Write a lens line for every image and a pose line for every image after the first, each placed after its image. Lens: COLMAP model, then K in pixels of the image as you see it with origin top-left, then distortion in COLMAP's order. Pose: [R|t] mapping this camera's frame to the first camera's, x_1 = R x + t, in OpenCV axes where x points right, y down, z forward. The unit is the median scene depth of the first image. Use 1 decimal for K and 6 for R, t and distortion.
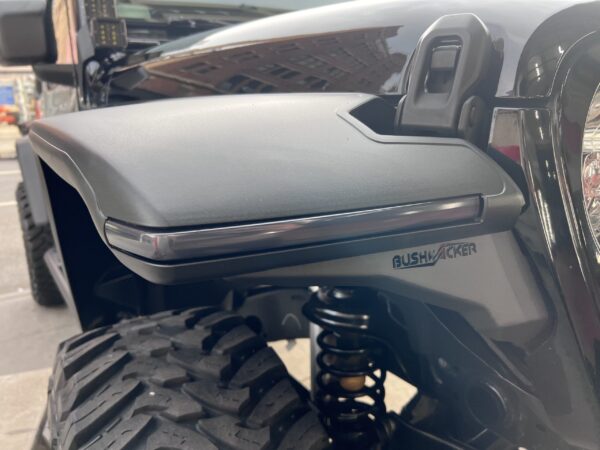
lens RADIAL K [[477.9, 0, 300.0], [0, 477.9, 225.0], [0, 0, 1]] dist [0.000626, 0.000860]
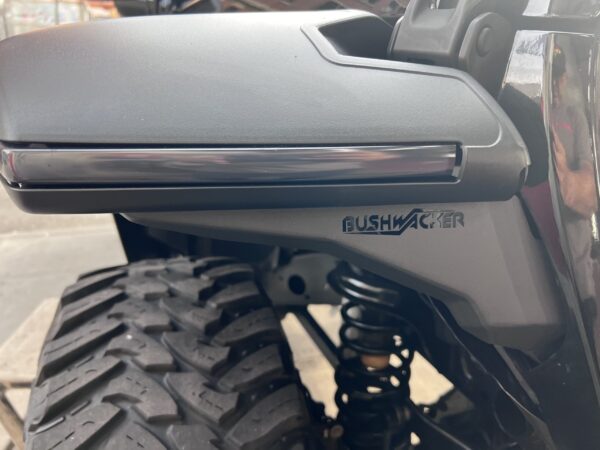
lens RADIAL K [[477.9, 0, 300.0], [0, 477.9, 225.0], [0, 0, 1]] dist [0.000626, 0.000860]
pose [[0.975827, 0.118860, -0.183395, 0.180316], [-0.104591, 0.990821, 0.085641, 0.013360], [0.191891, -0.064390, 0.979302, 0.148261]]
